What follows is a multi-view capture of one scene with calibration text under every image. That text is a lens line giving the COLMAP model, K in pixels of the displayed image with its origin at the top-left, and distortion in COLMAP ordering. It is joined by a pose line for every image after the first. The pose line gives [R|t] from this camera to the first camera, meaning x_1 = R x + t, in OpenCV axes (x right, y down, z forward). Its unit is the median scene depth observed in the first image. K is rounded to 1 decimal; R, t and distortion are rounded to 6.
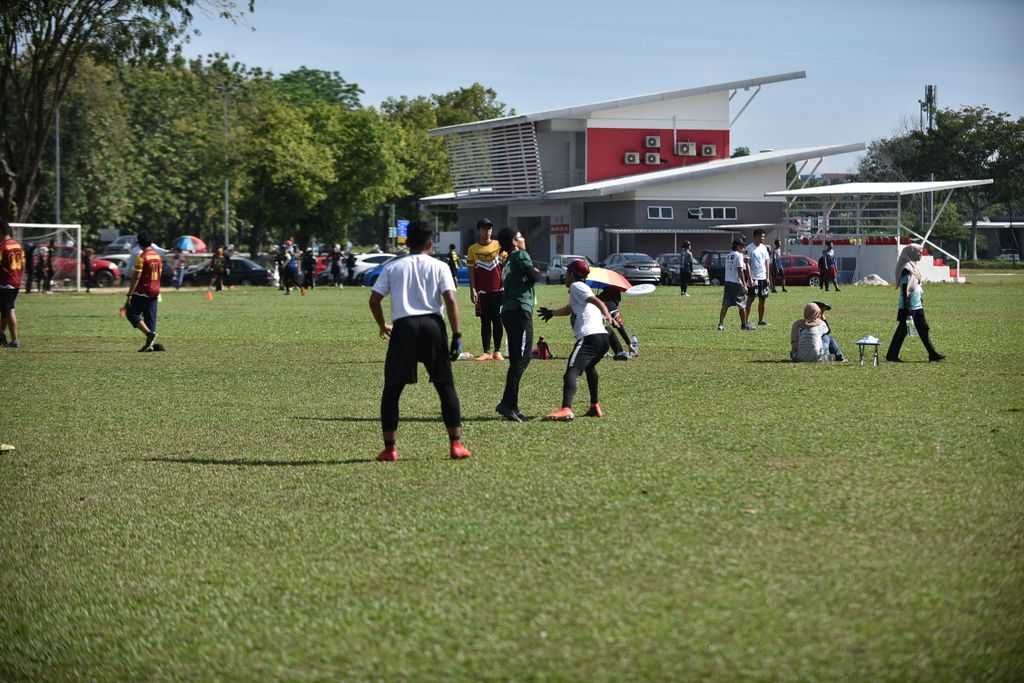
lens RADIAL K [[2907.0, 0, 512.5], [0, 2907.0, 340.0], [0, 0, 1]] dist [-0.335770, 0.000000]
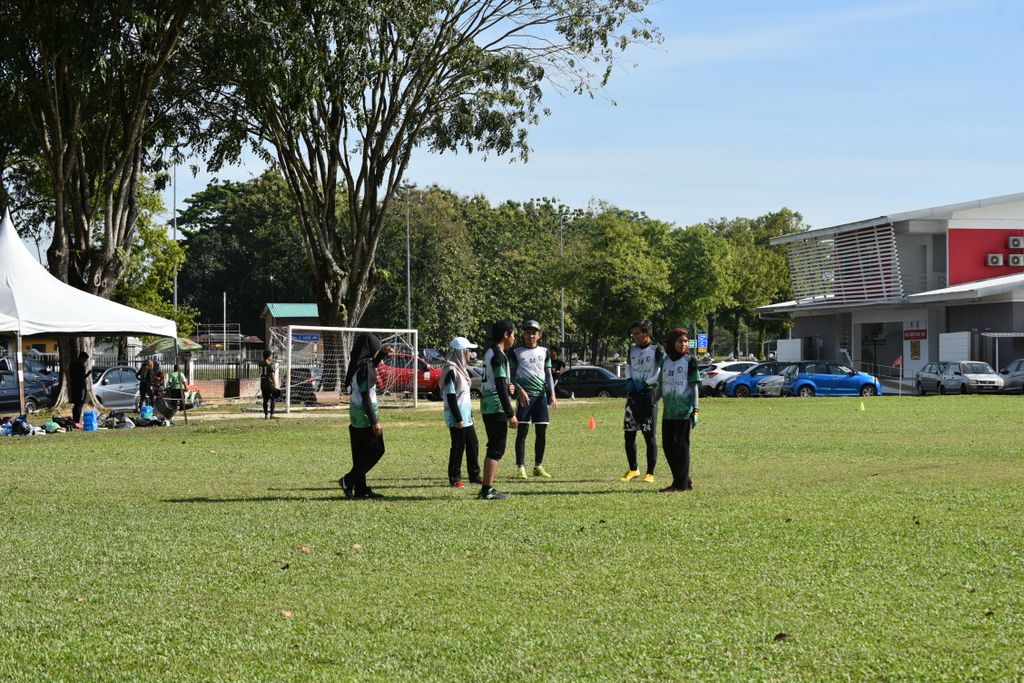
lens RADIAL K [[2046.8, 0, 512.1], [0, 2046.8, 340.0], [0, 0, 1]] dist [0.080989, 0.000000]
pose [[0.993521, -0.008407, -0.113335, -0.034469], [0.003849, 0.999177, -0.040376, -0.007825], [0.113581, 0.039678, 0.992736, 0.259535]]
